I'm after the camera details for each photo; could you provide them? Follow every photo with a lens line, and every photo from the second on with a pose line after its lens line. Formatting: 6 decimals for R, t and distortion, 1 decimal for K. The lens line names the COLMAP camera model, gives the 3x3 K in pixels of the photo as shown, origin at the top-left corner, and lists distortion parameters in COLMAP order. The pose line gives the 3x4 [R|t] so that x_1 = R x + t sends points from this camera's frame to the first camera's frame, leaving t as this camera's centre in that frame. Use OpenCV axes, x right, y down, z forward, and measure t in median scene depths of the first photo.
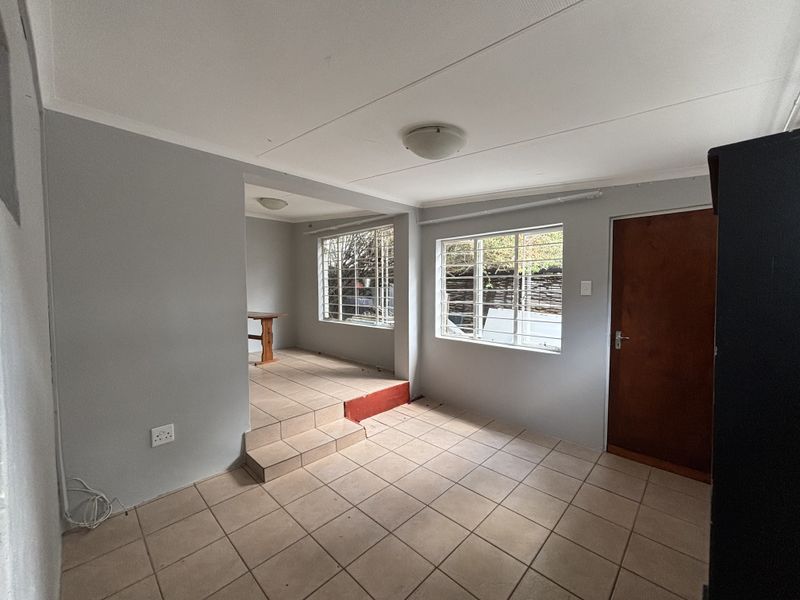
lens RADIAL K [[325.2, 0, 400.6], [0, 325.2, 298.9], [0, 0, 1]] dist [-0.000369, -0.000111]
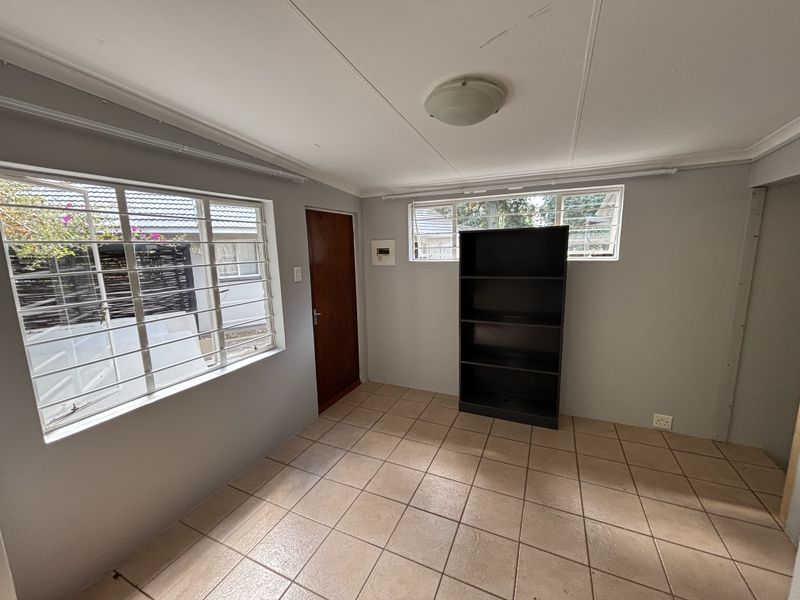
lens RADIAL K [[325.2, 0, 400.7], [0, 325.2, 300.8], [0, 0, 1]] dist [-0.000369, -0.000111]
pose [[-0.327026, -0.146220, 0.933635, -0.456816], [0.065360, 0.982092, 0.176703, -0.105505], [-0.942752, 0.118808, -0.311613, 0.995468]]
